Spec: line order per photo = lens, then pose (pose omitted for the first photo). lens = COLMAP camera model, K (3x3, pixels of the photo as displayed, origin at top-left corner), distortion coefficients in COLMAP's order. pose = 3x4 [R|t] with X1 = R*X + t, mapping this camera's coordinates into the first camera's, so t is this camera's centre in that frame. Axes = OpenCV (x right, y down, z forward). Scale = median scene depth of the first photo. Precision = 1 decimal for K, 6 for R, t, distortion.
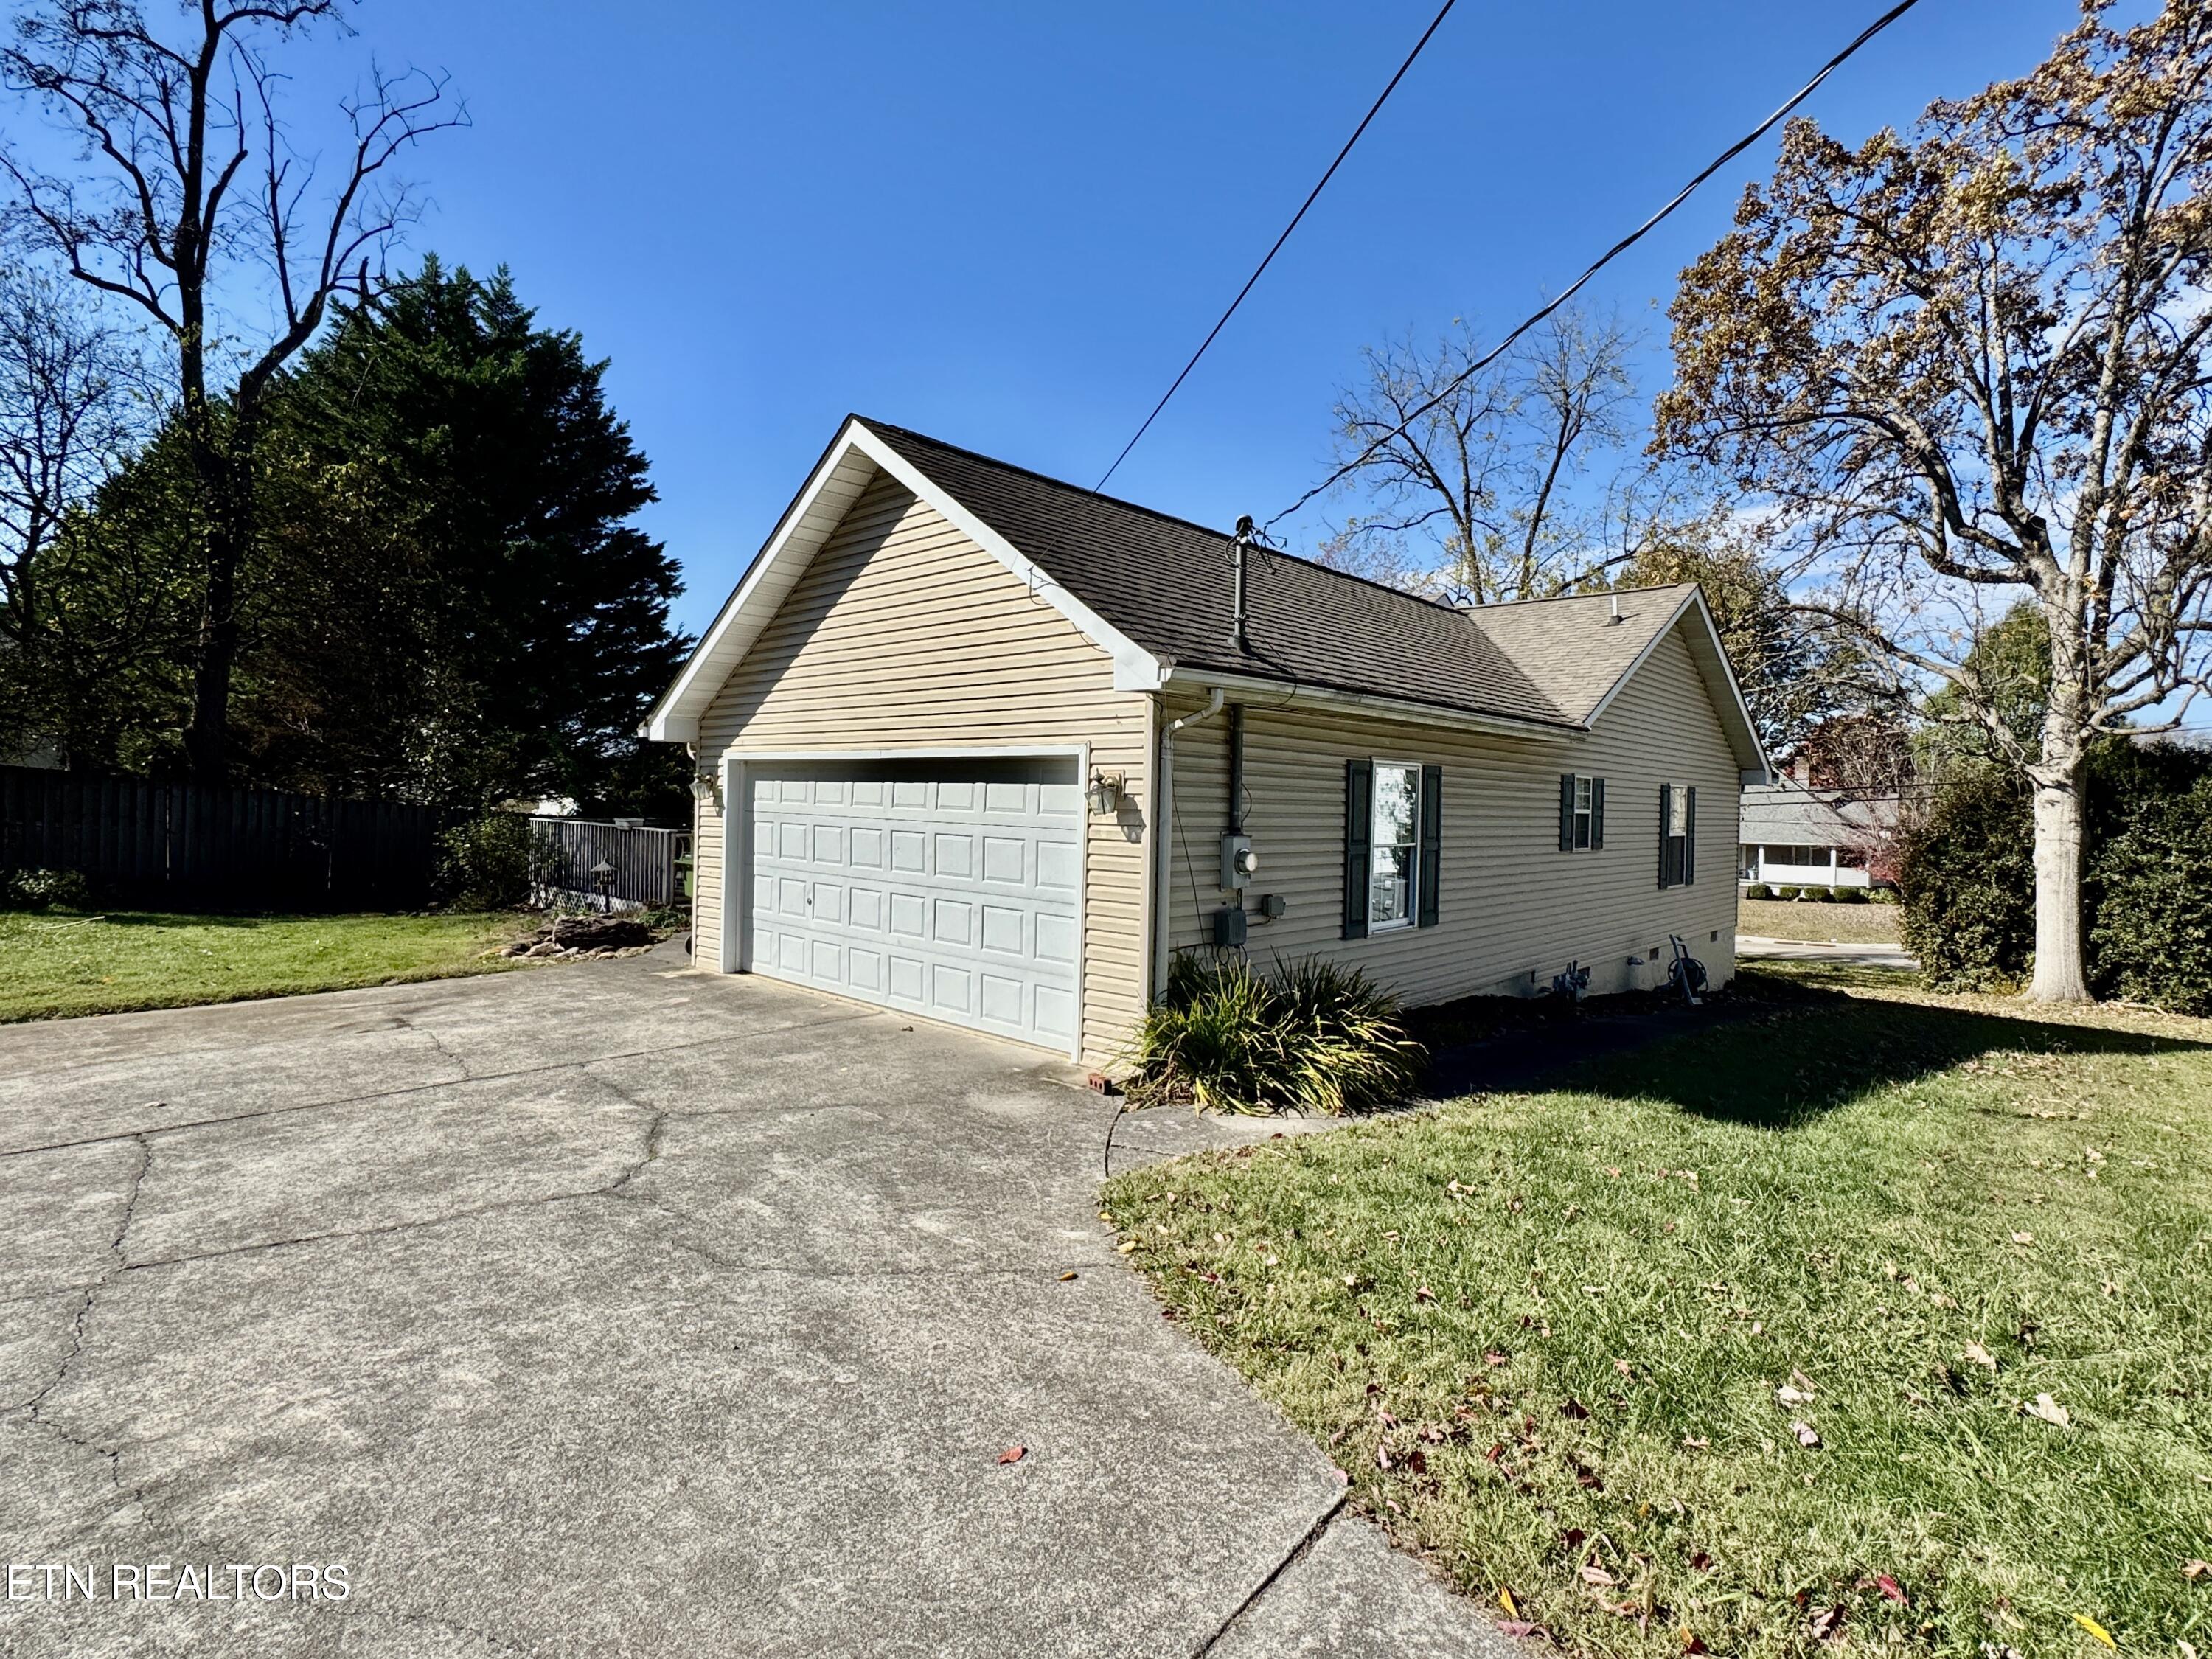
lens RADIAL K [[1063.8, 0, 1108.9], [0, 1063.8, 799.1], [0, 0, 1]] dist [-0.001108, -0.002360]
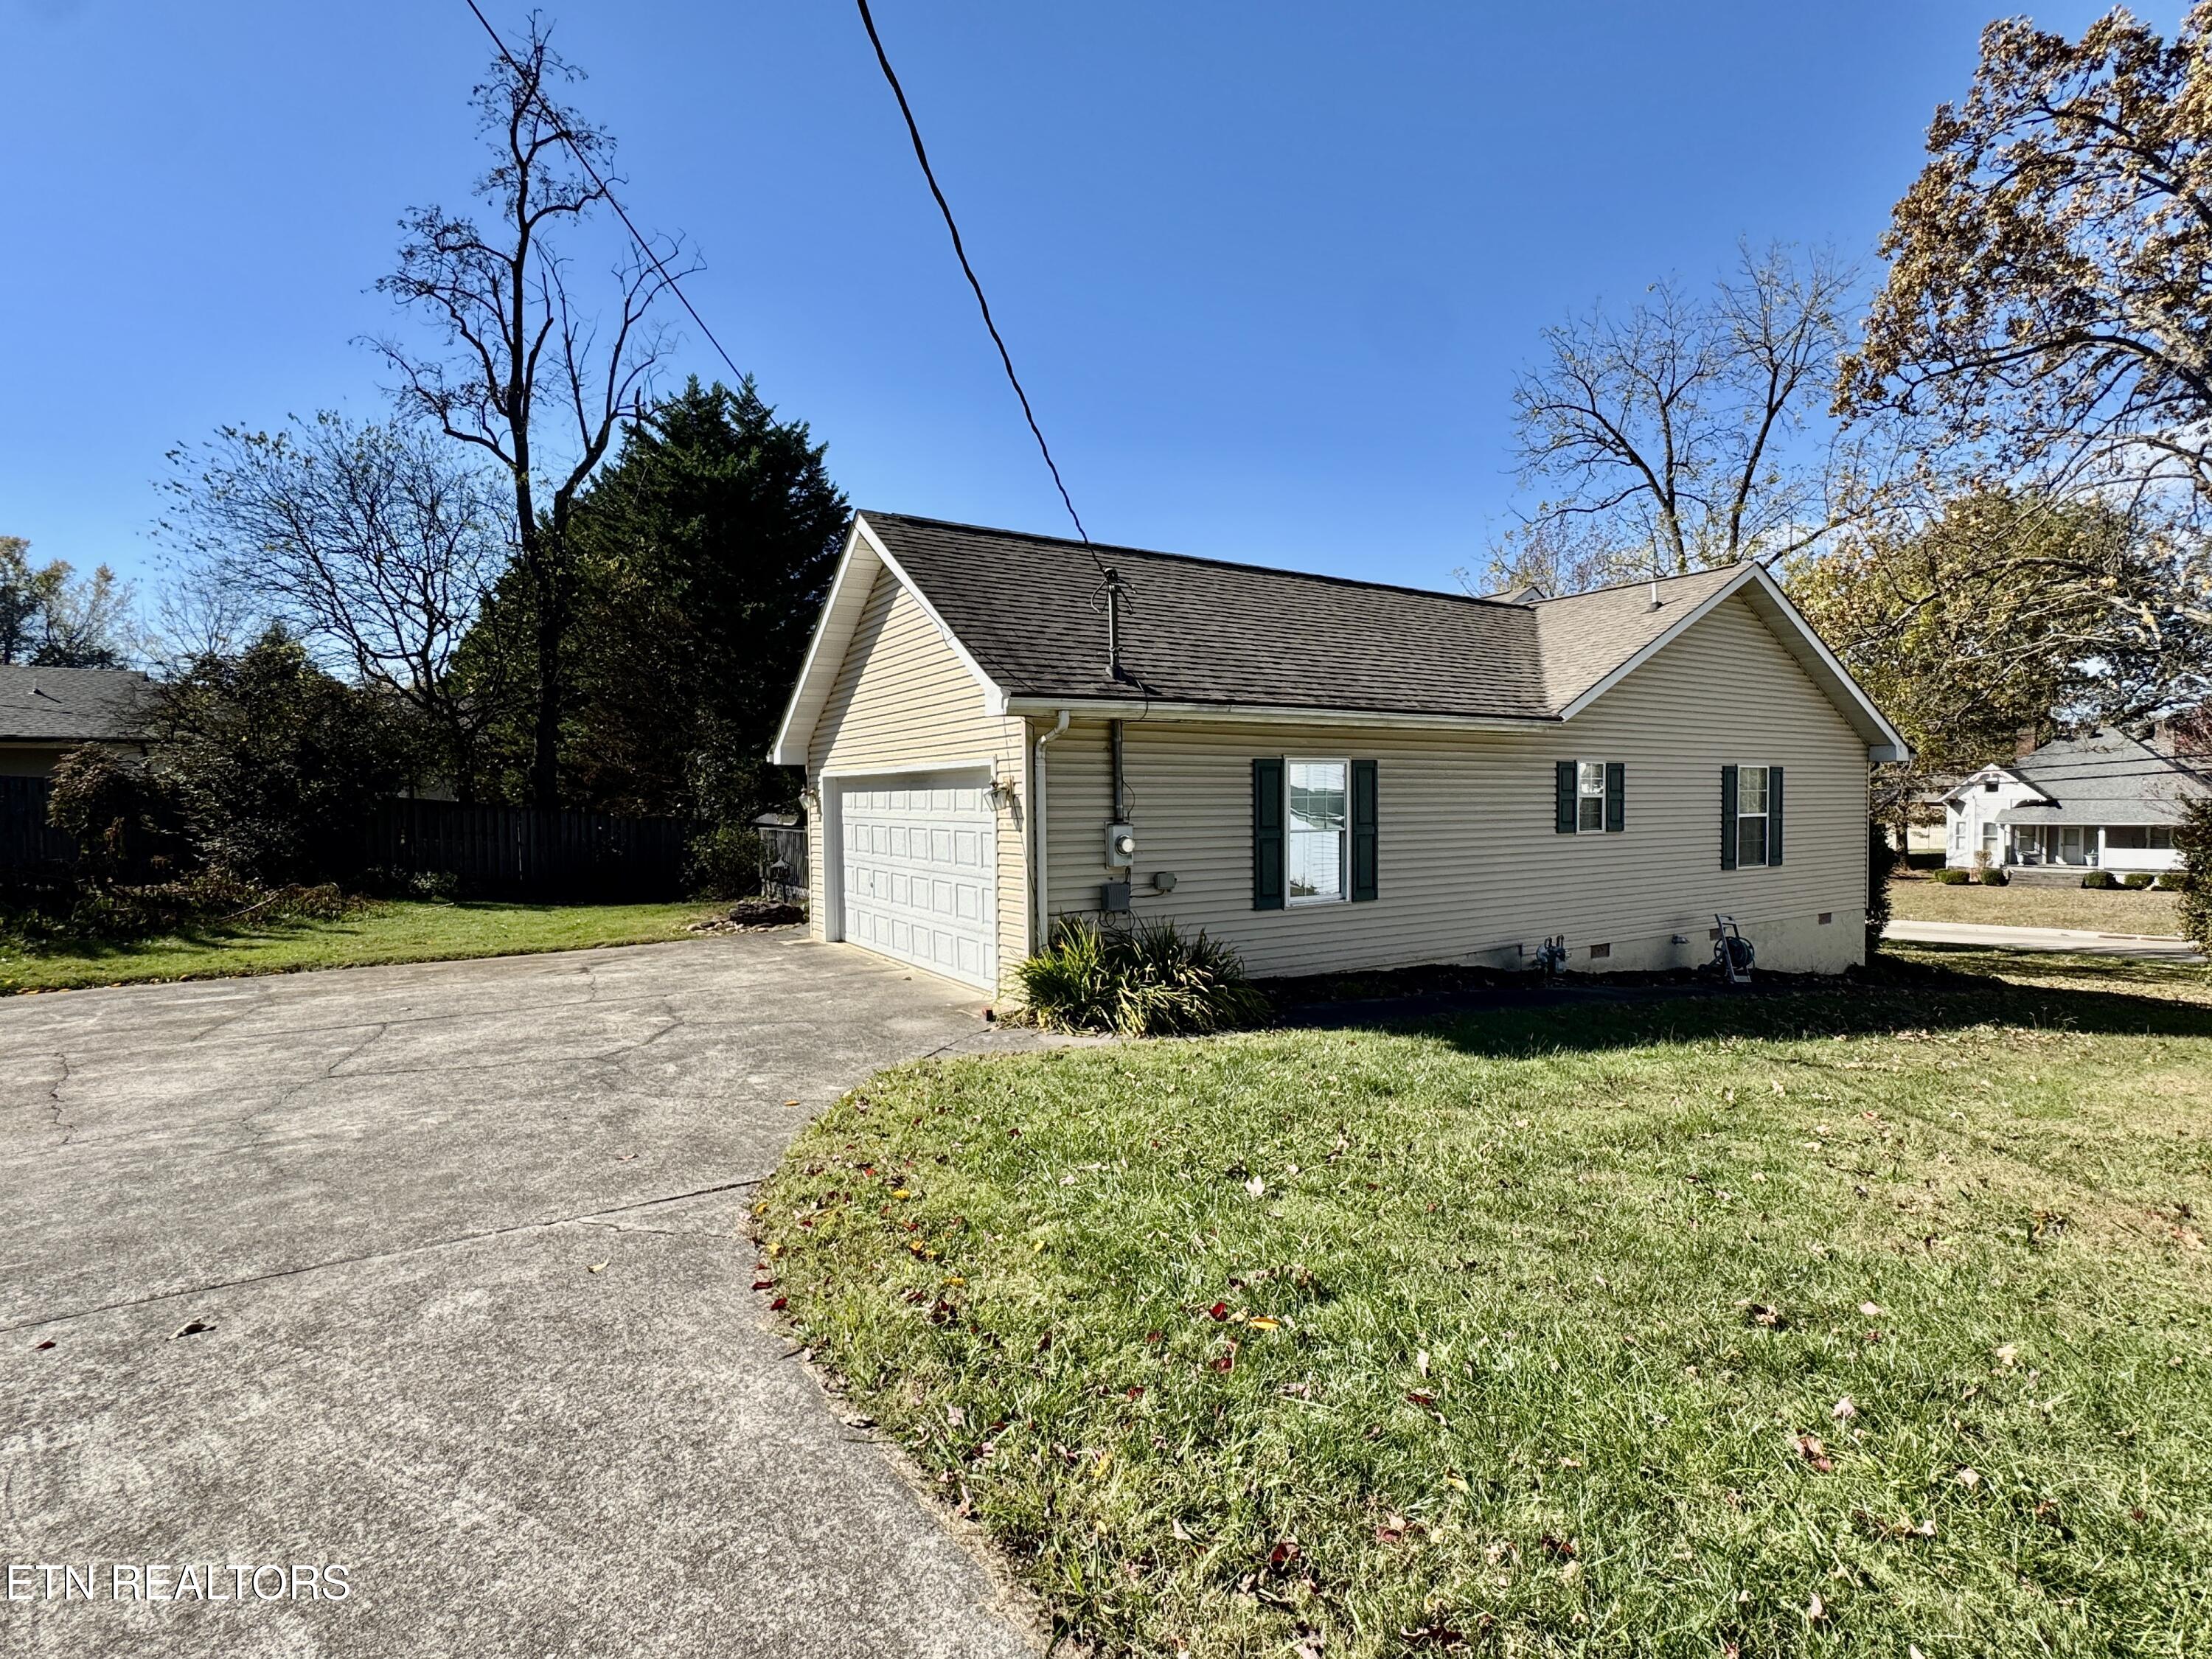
lens RADIAL K [[1022.8, 0, 1106.0], [0, 1022.8, 829.5], [0, 0, 1]] dist [0.009536, -0.014025]
pose [[0.967335, -0.023940, -0.252368, 0.156240], [0.030852, 0.999248, 0.023468, 0.004324], [0.251617, -0.030488, 0.967347, -0.065518]]
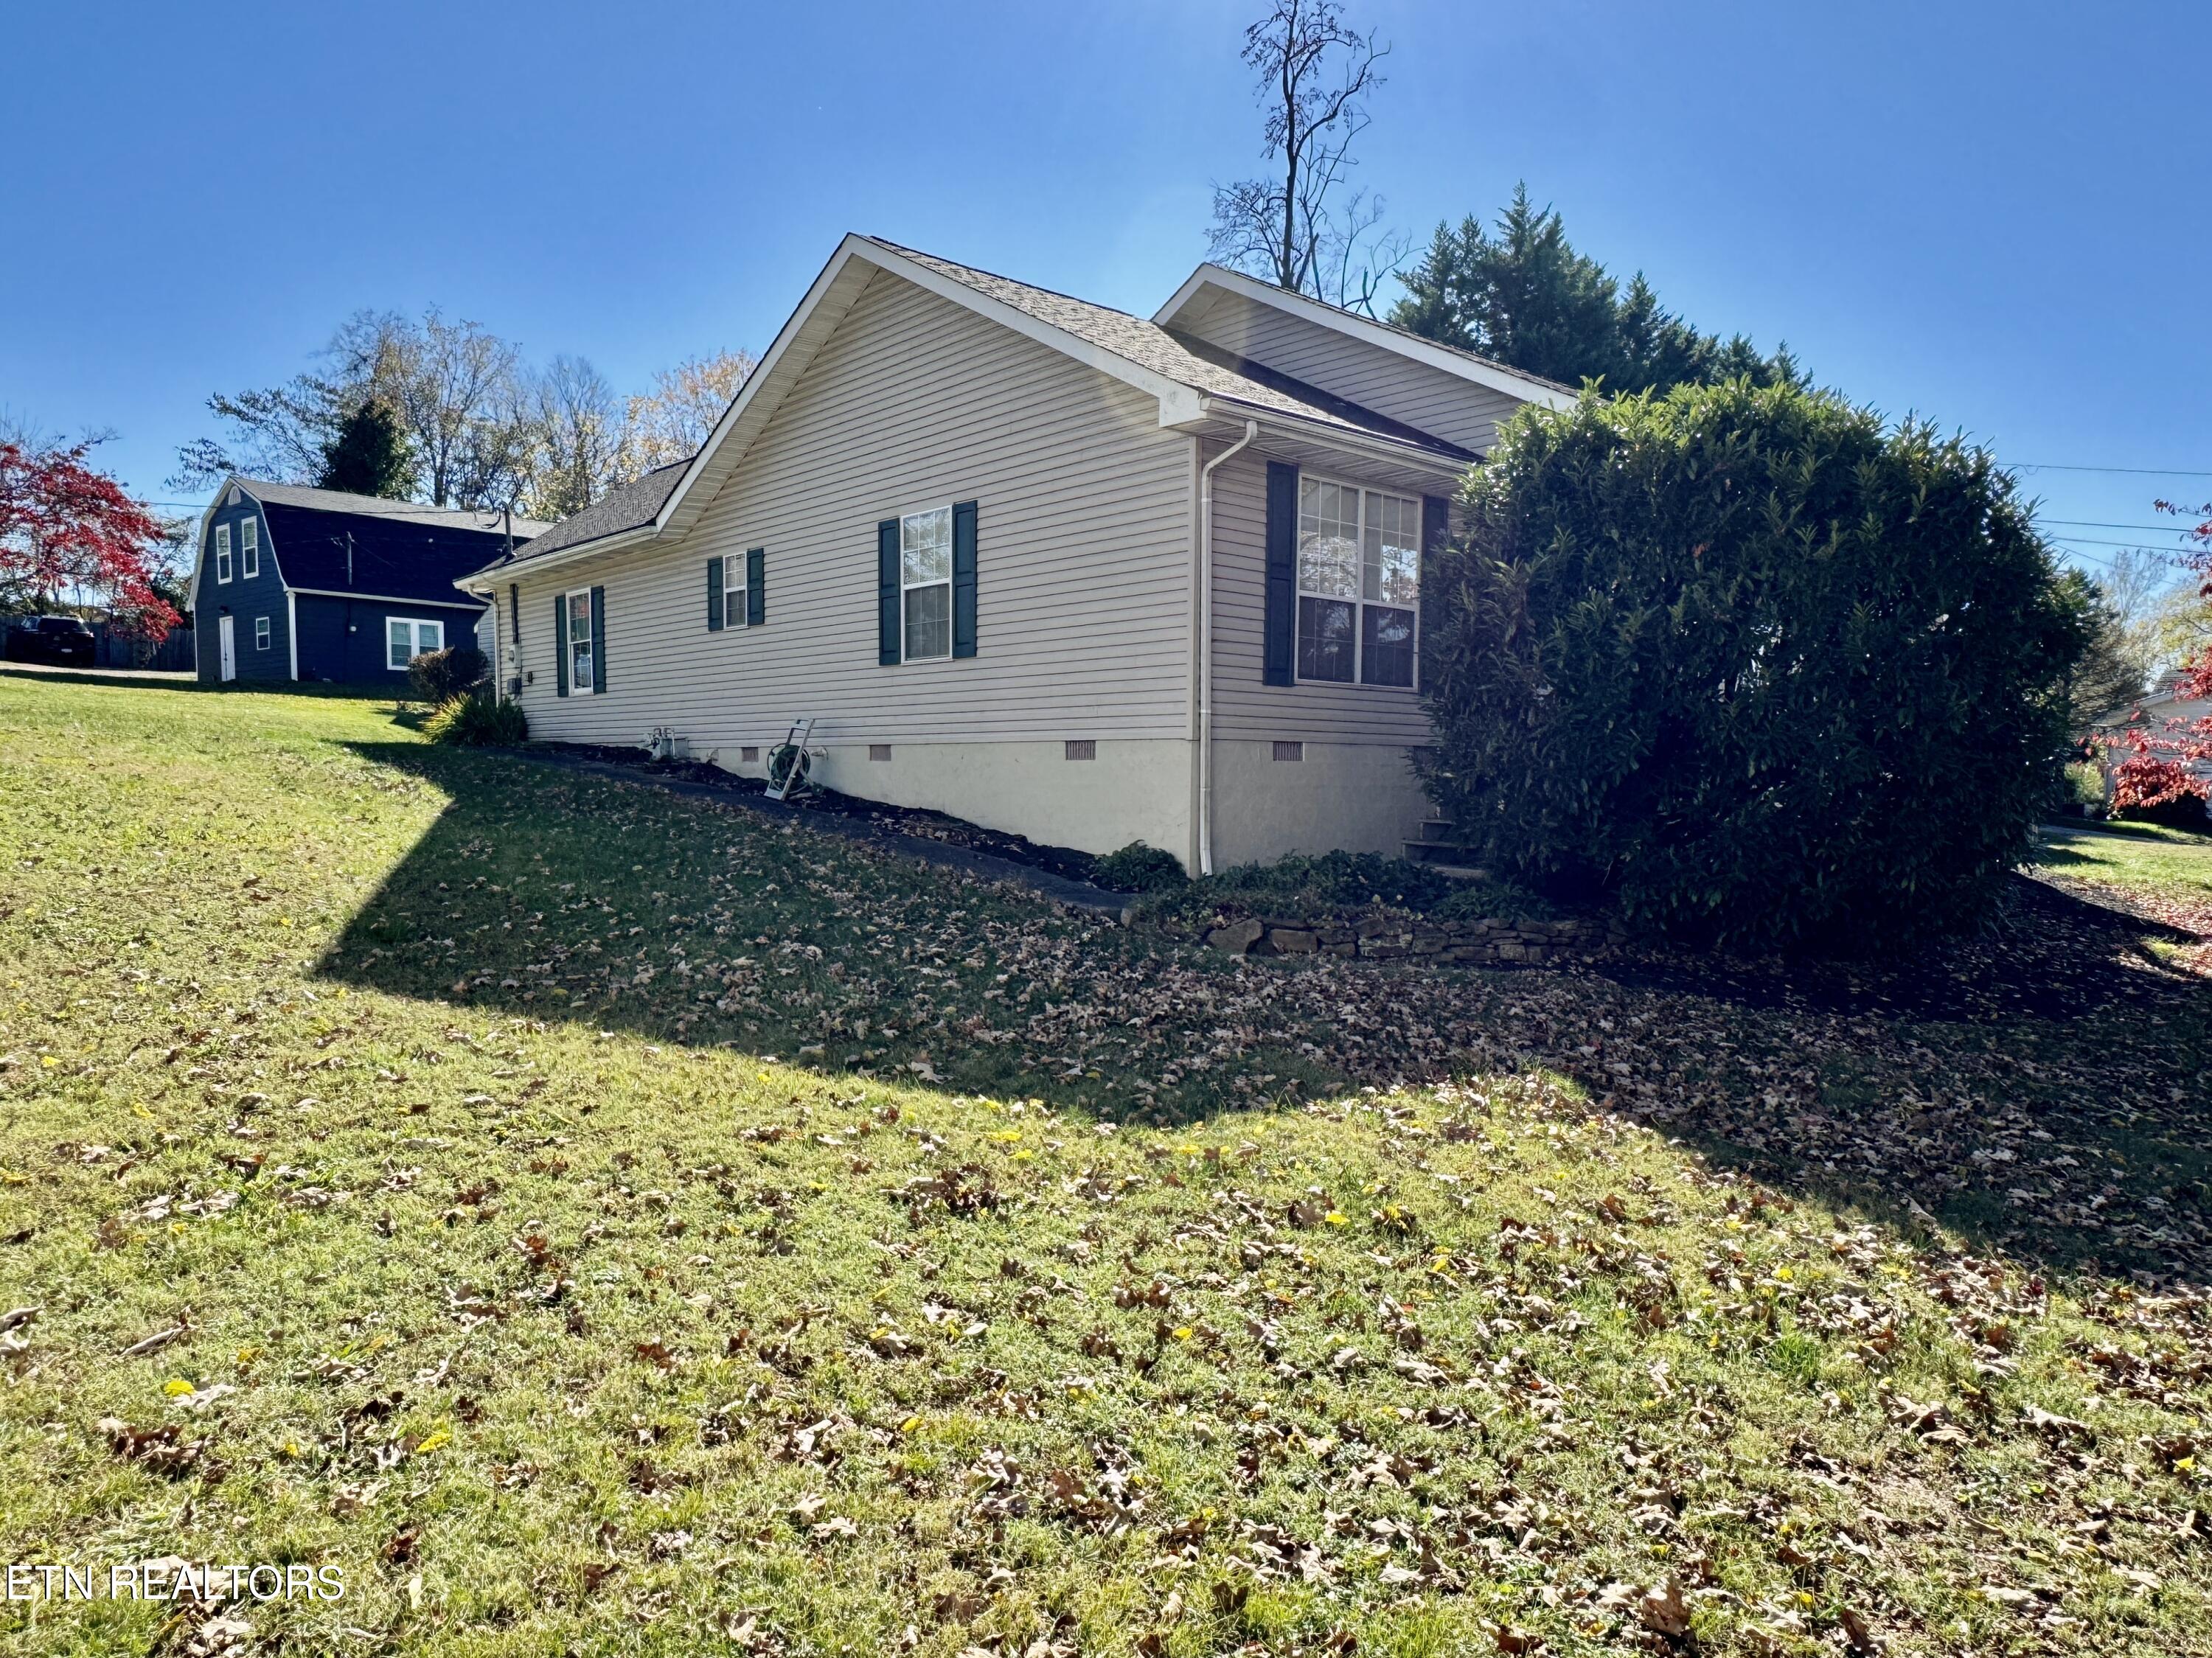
lens RADIAL K [[1432.7, 0, 1106.0], [0, 1432.7, 896.1], [0, 0, 1]] dist [0.000050, 0.000066]
pose [[-0.089262, 0.061060, -0.994135, 1.179235], [-0.010321, 0.998009, 0.062224, 0.141698], [0.995955, 0.015814, -0.088454, 0.974819]]
